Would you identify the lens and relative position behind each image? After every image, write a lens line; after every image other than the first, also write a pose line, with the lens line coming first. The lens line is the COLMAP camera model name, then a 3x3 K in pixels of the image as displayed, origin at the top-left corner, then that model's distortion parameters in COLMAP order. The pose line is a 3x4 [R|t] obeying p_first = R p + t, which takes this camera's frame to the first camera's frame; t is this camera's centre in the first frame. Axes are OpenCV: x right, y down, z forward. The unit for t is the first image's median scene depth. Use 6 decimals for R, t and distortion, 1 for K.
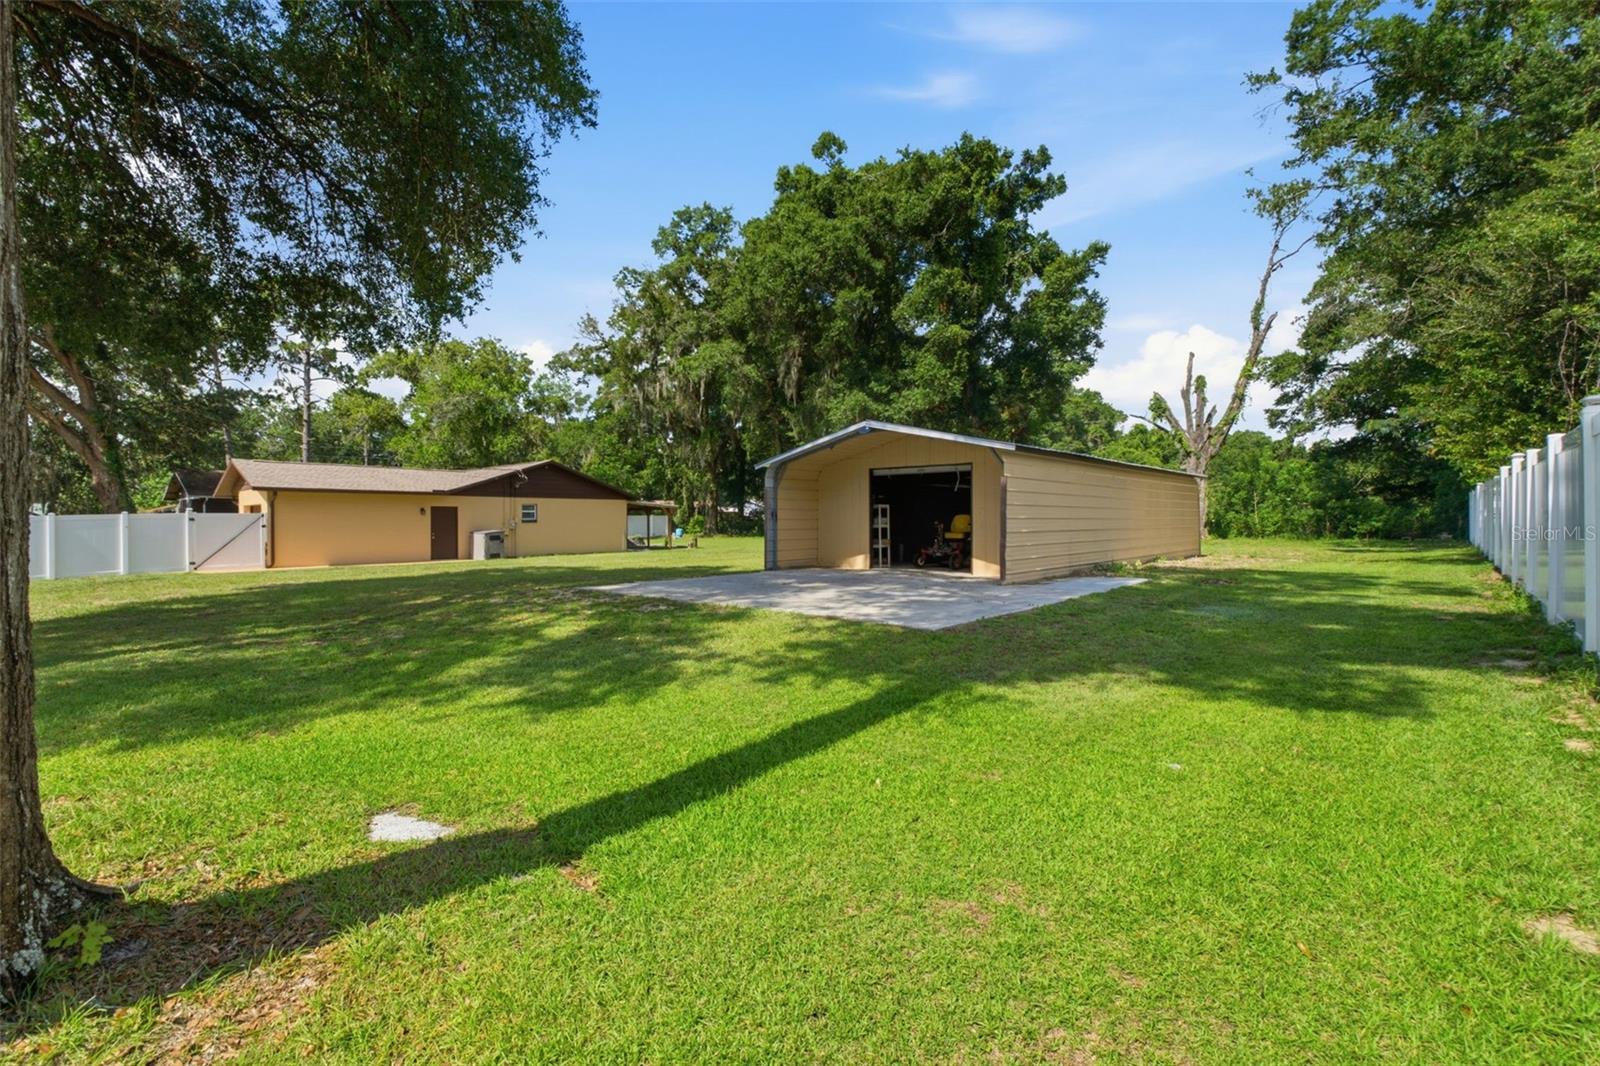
lens RADIAL K [[717.0, 0, 802.2], [0, 717.0, 525.9], [0, 0, 1]] dist [0.000972, 0.000048]
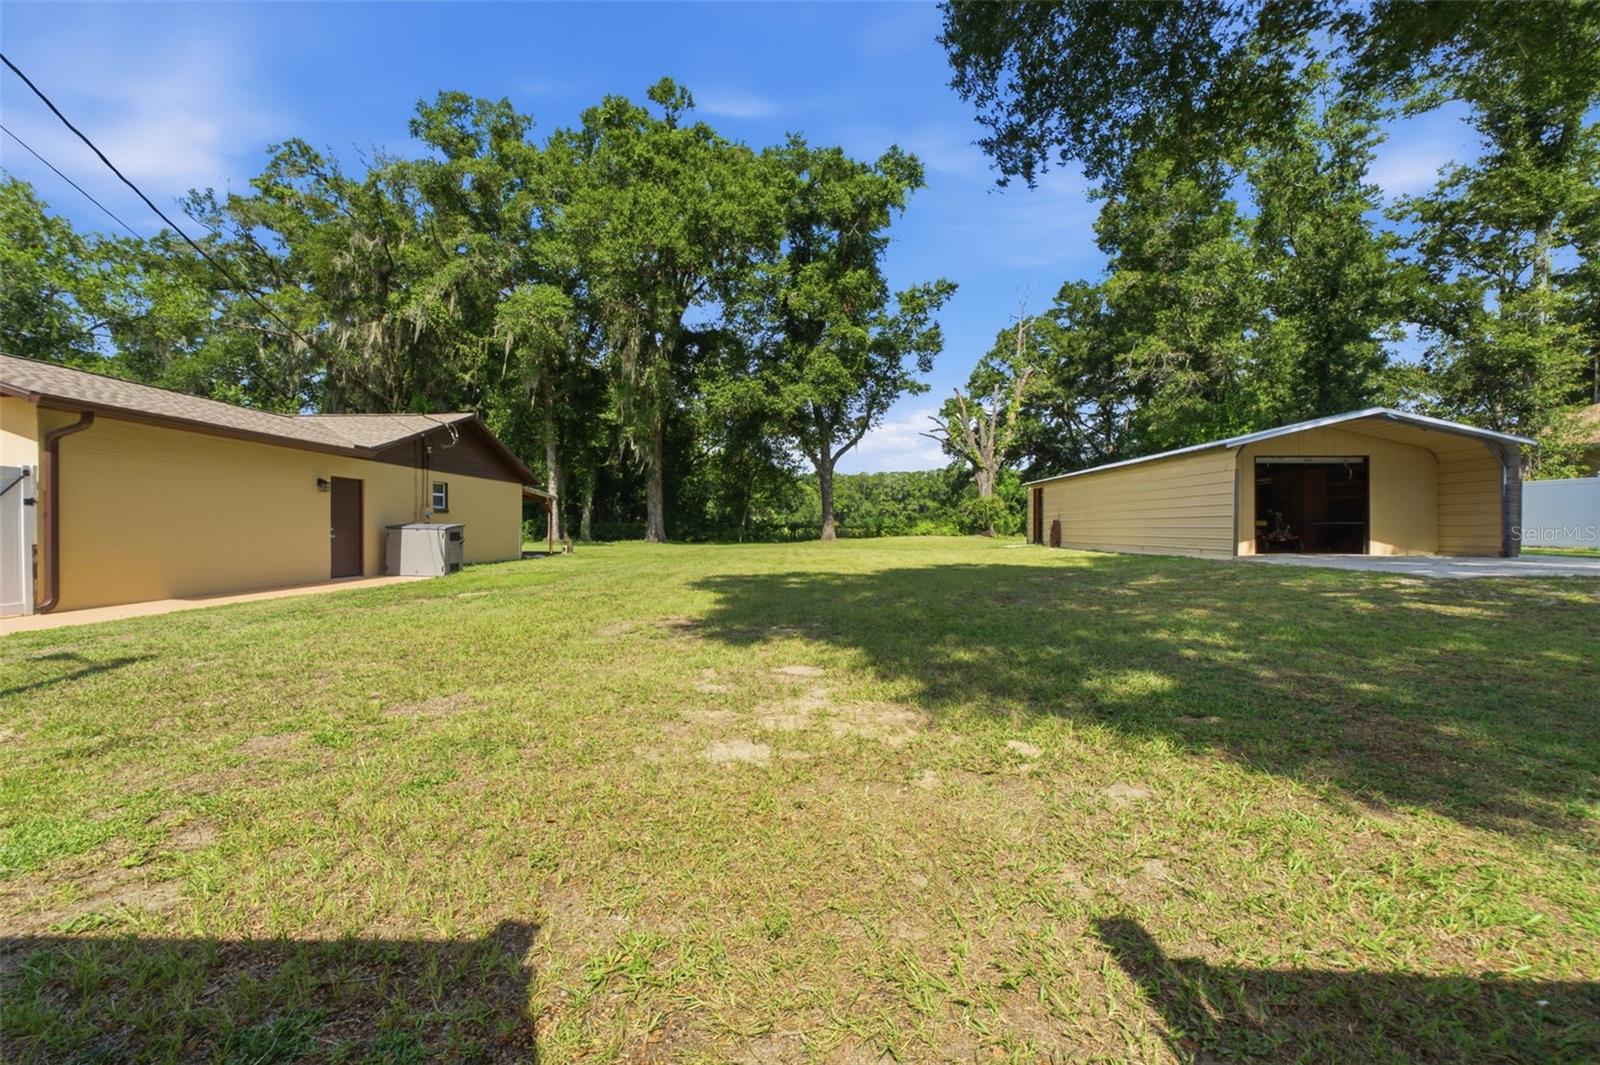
lens RADIAL K [[683.3, 0, 798.0], [0, 683.3, 536.0], [0, 0, 1]] dist [-0.002444, -0.000200]
pose [[0.751633, -0.002828, 0.659576, -0.541560], [0.003484, 0.999994, 0.000318, 0.016324], [-0.659573, 0.002058, 0.751638, 0.365259]]
